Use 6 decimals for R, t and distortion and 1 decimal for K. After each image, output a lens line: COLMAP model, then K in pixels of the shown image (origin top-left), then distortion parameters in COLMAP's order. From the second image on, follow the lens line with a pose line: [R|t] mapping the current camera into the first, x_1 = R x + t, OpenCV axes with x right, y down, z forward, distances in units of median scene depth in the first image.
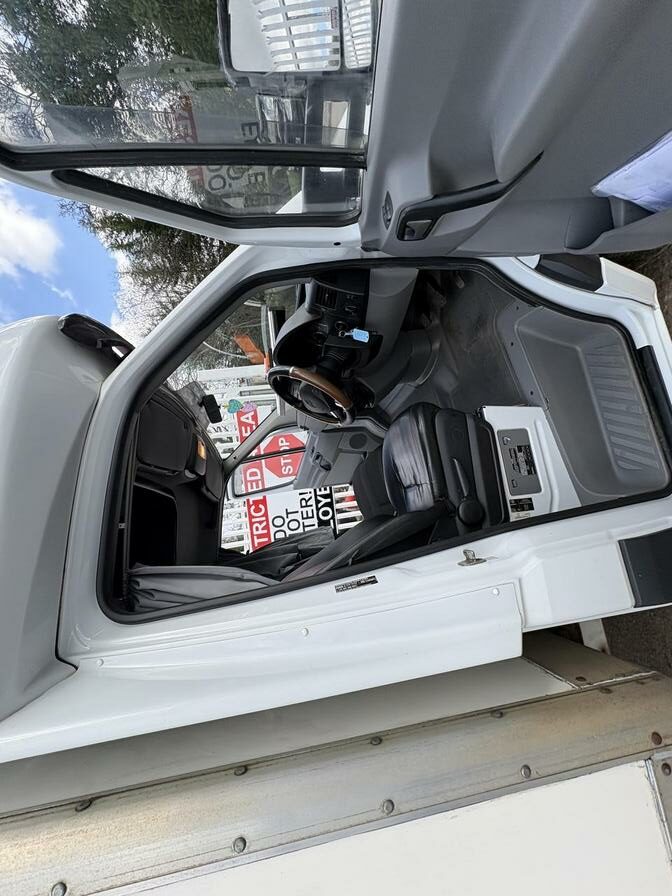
lens RADIAL K [[357.0, 0, 331.0], [0, 357.0, 449.7], [0, 0, 1]] dist [-0.000750, 0.000307]
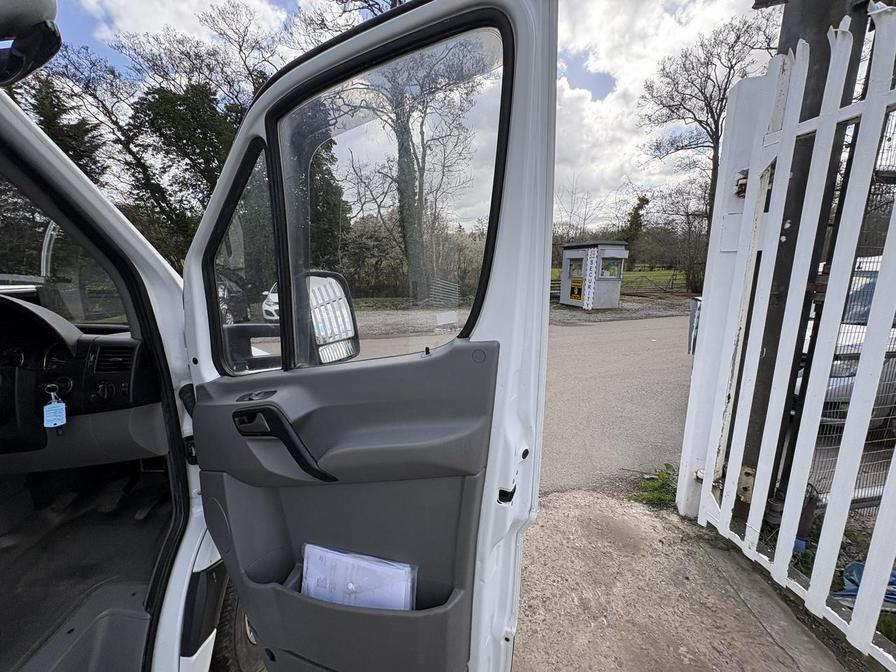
lens RADIAL K [[357.0, 0, 448.1], [0, 357.0, 337.7], [0, 0, 1]] dist [-0.000750, 0.000307]
pose [[0.121029, 0.991392, 0.049931, -0.011164], [-0.182144, 0.071626, -0.980660, 0.268125], [-0.975795, 0.109594, 0.189245, 0.098862]]
